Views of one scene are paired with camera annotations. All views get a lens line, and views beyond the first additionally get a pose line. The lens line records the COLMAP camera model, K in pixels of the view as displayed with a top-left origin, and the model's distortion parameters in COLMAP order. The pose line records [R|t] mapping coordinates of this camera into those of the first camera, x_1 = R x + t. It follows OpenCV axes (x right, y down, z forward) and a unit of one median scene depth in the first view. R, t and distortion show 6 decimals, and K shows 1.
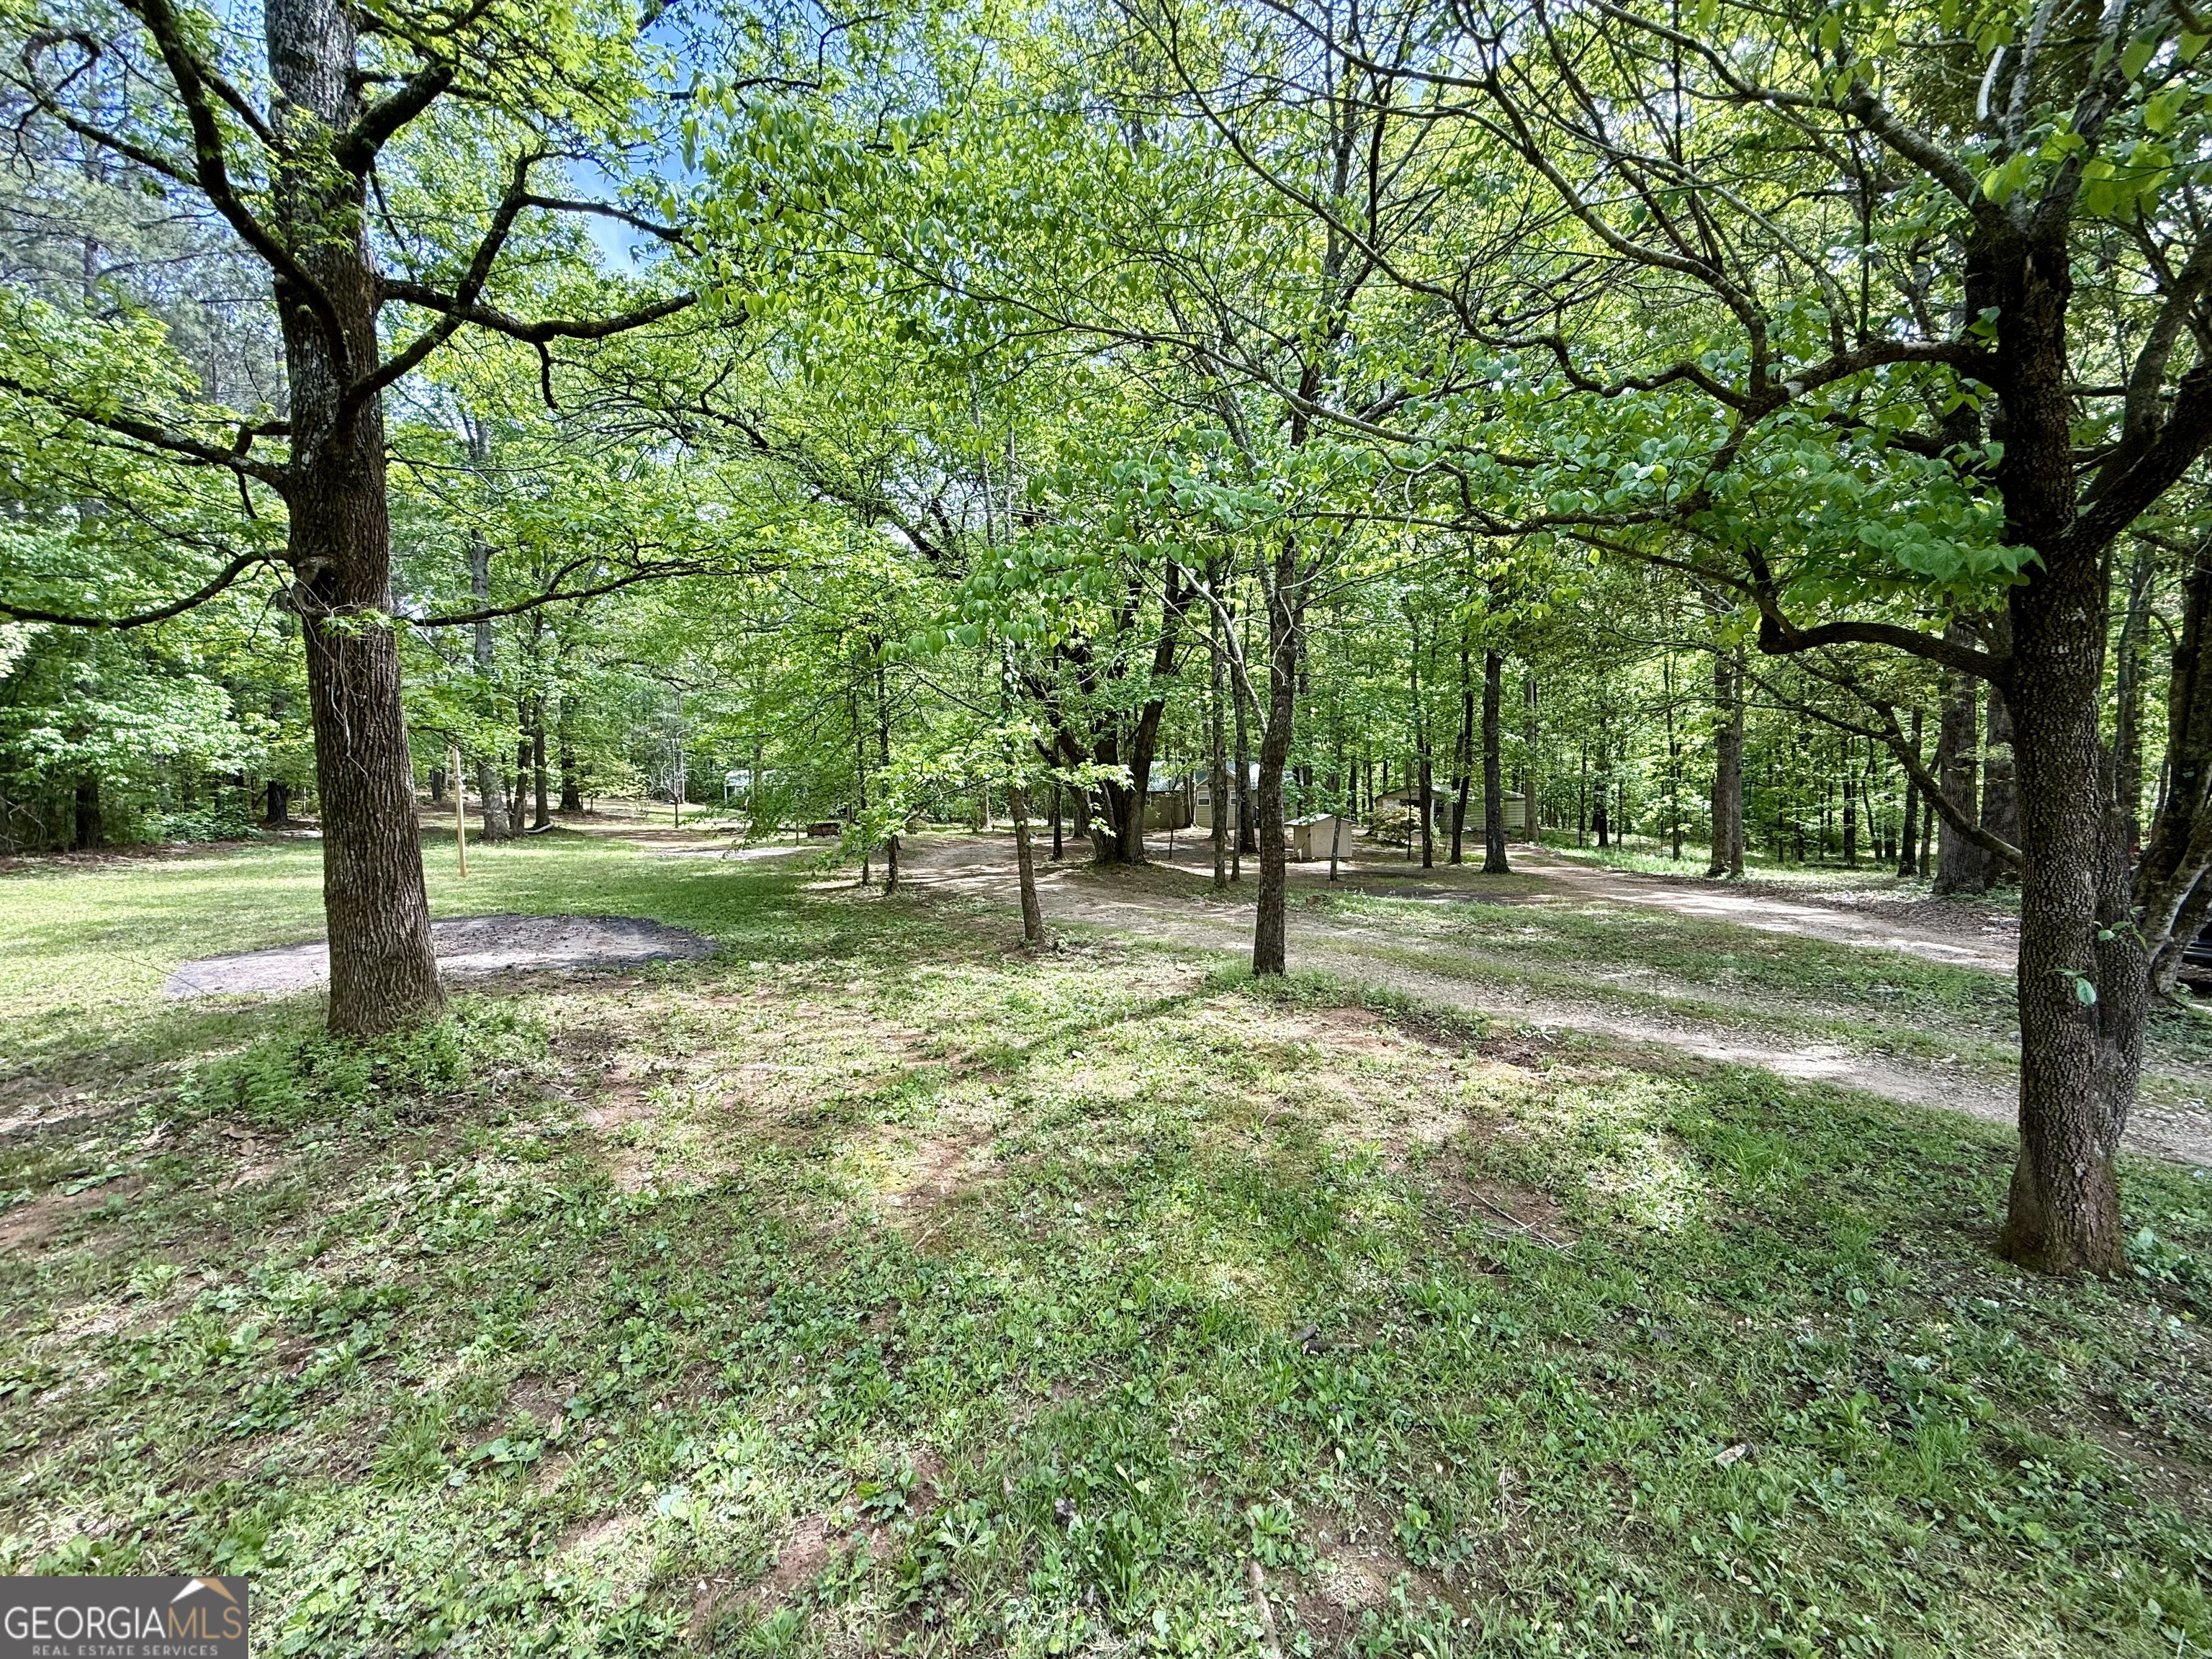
lens RADIAL K [[881.7, 0, 1104.4], [0, 881.7, 792.5], [0, 0, 1]] dist [-0.000714, 0.000072]
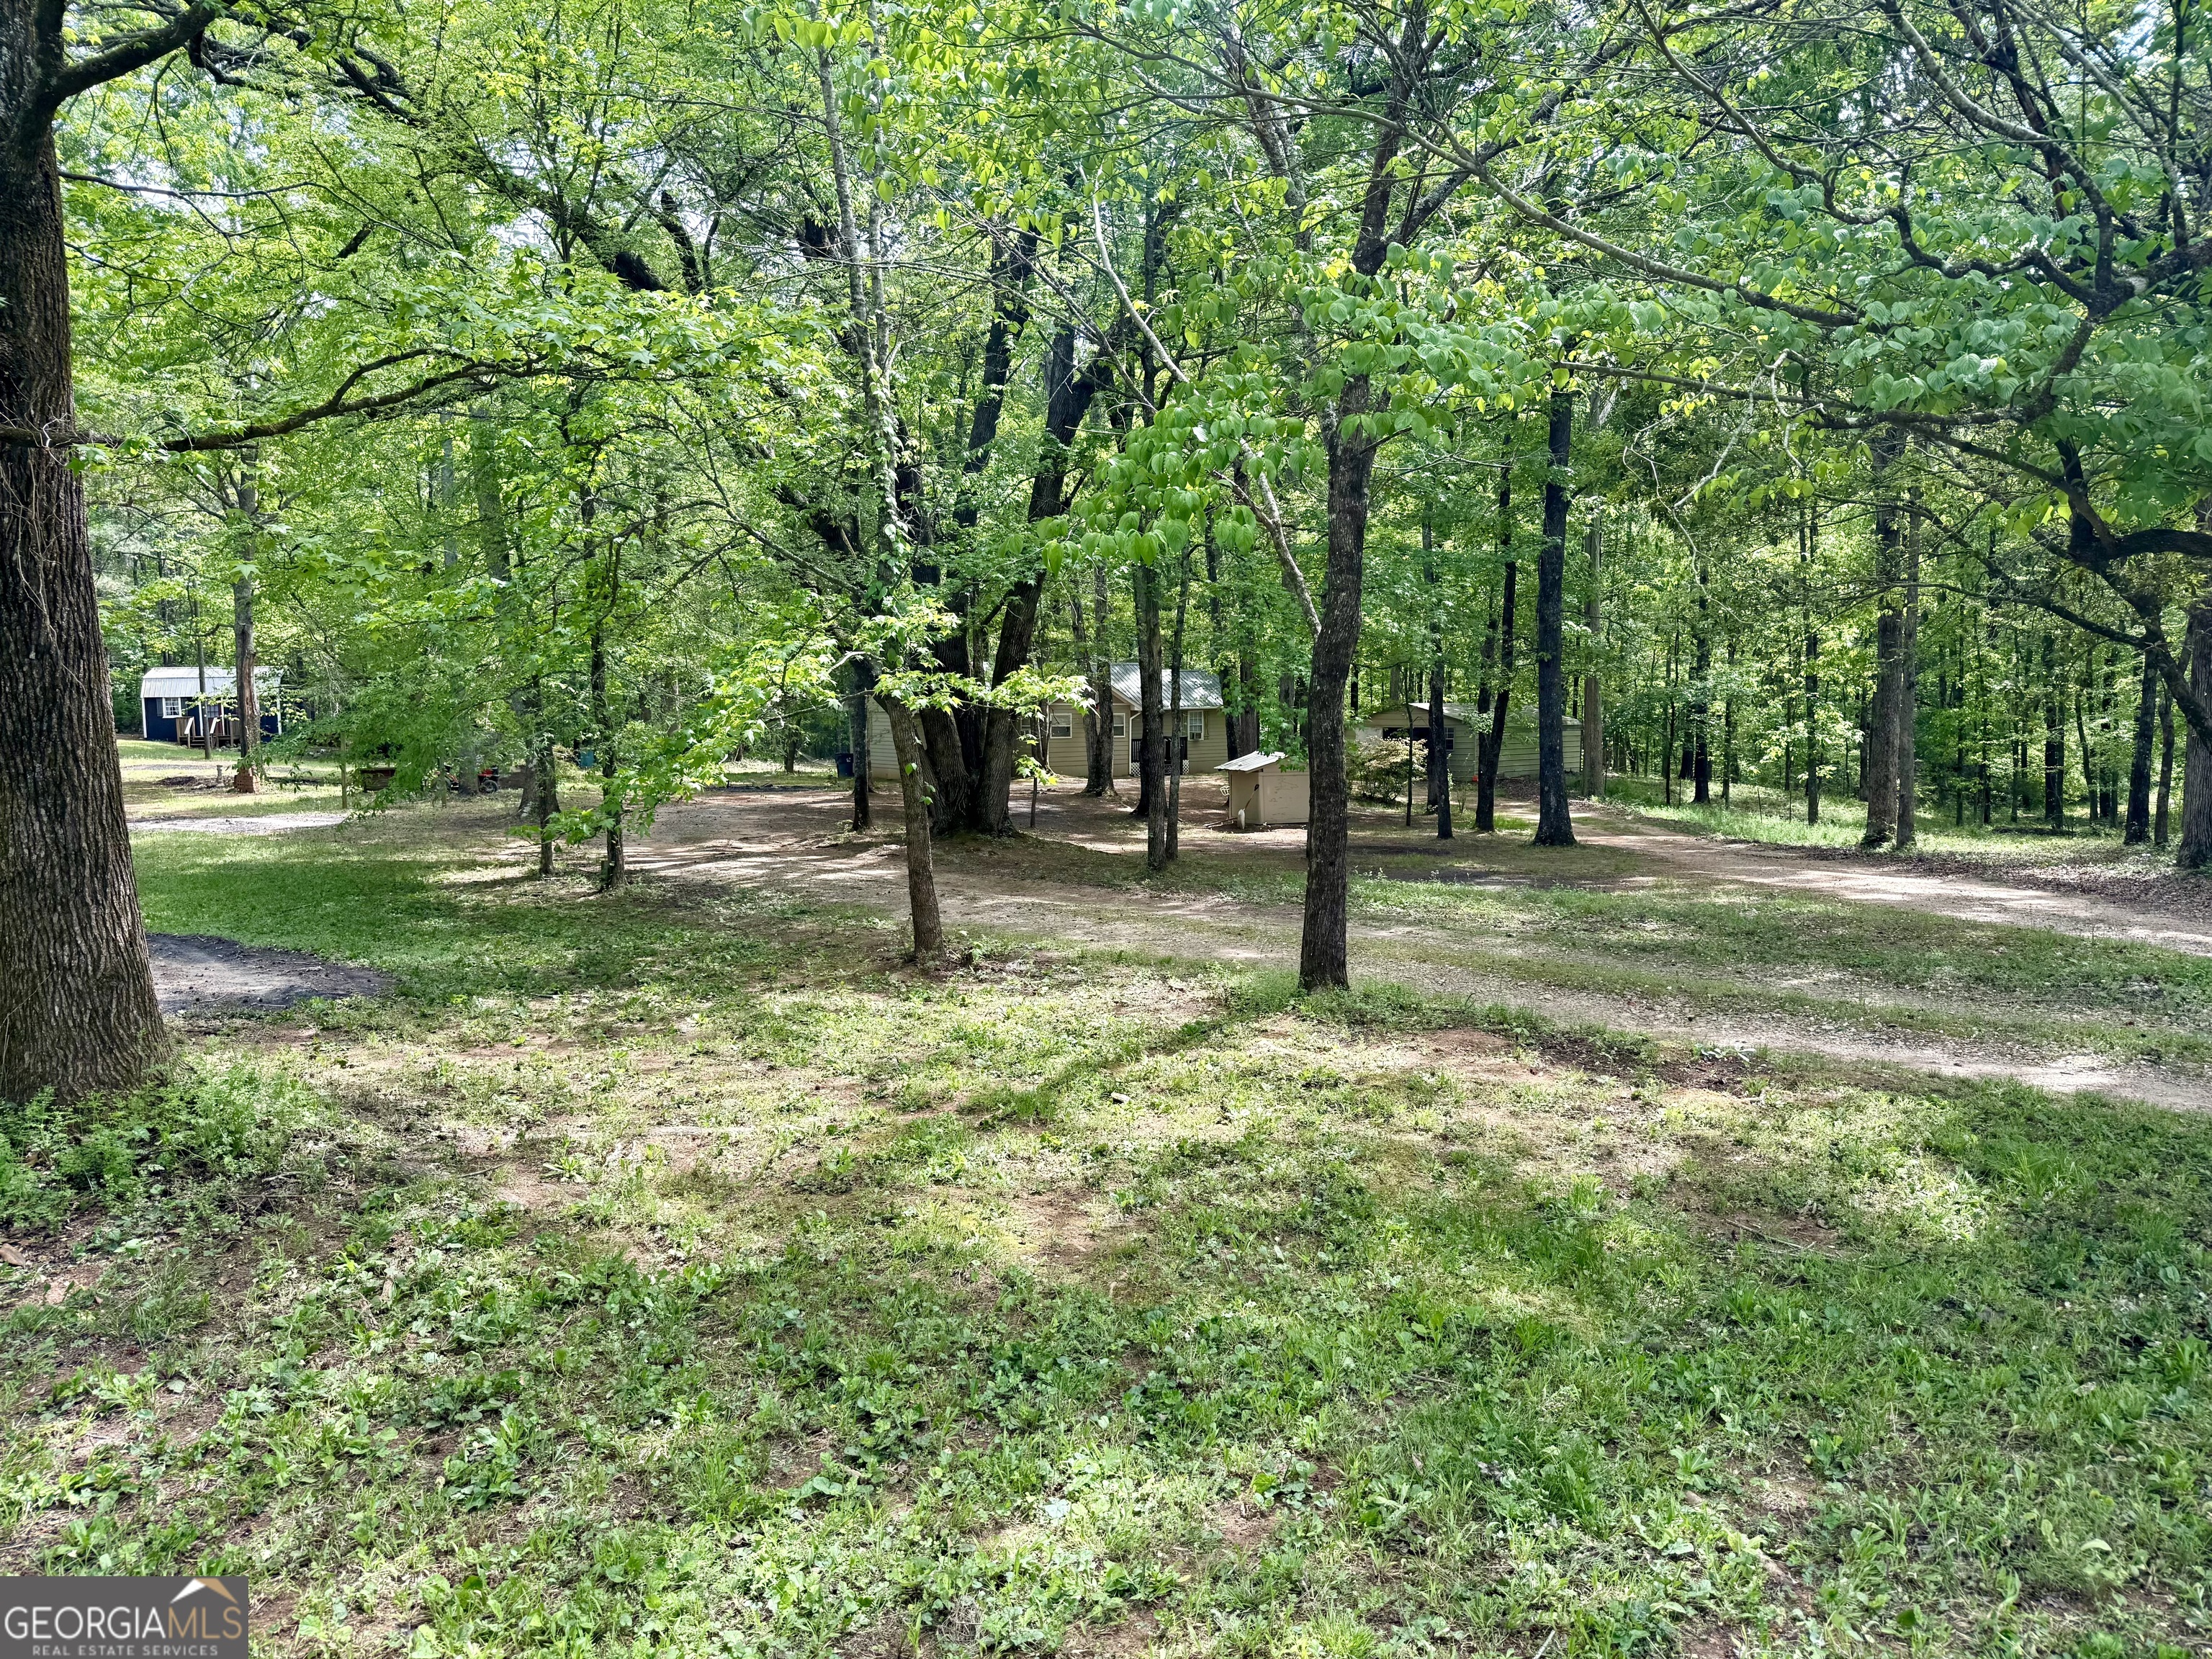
lens RADIAL K [[1559.2, 0, 1100.4], [0, 1559.2, 756.9], [0, 0, 1]] dist [0.064174, -0.089703]
pose [[0.986660, -0.001467, 0.162788, -0.117163], [-0.003021, 0.999622, 0.027316, -0.001905], [-0.162767, -0.027444, 0.986283, -0.096217]]
